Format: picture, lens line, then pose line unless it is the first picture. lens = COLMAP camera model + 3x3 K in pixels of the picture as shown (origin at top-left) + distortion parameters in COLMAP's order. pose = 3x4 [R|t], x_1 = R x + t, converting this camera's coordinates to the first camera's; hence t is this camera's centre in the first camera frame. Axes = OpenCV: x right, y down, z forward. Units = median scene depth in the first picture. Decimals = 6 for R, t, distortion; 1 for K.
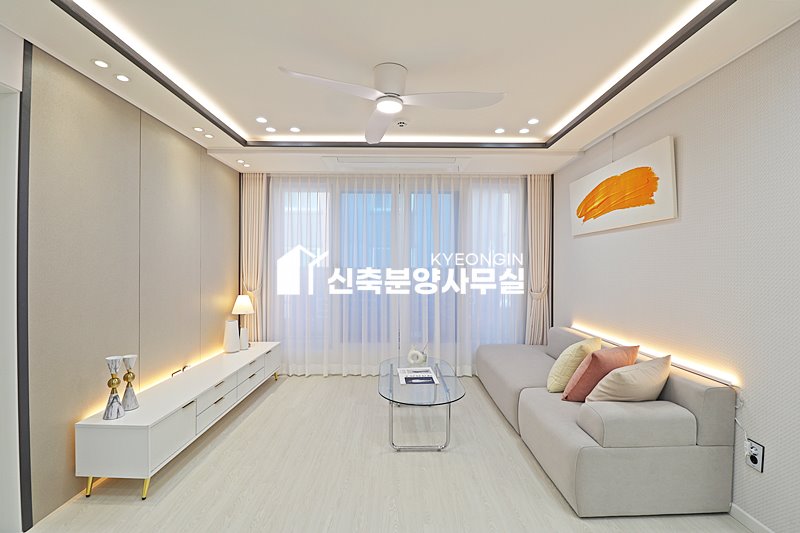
lens RADIAL K [[370.3, 0, 402.6], [0, 370.3, 262.8], [0, 0, 1]] dist [-0.000271, -0.013160]
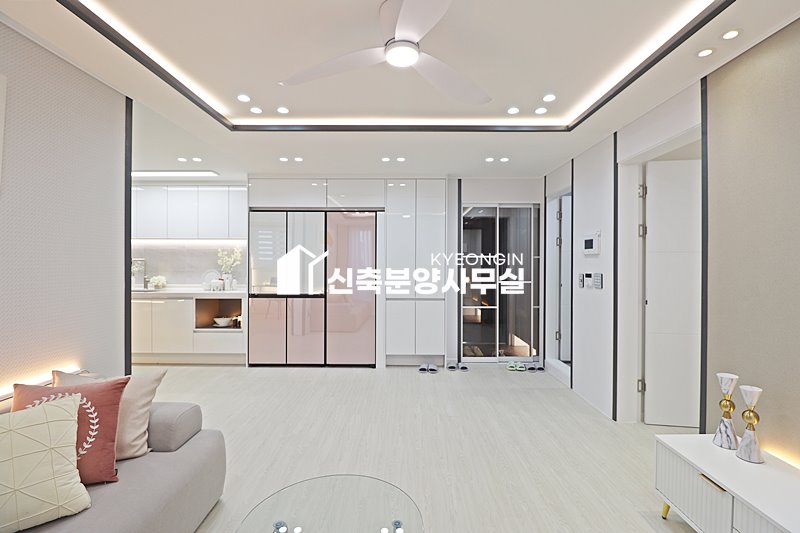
lens RADIAL K [[367.6, 0, 402.5], [0, 367.6, 262.5], [0, 0, 1]] dist [0.000067, -0.015372]
pose [[-0.999828, -0.007138, 0.017092, -0.035835], [-0.007241, 0.999956, -0.005999, 0.006538], [-0.017048, -0.006121, -0.999836, 1.269413]]
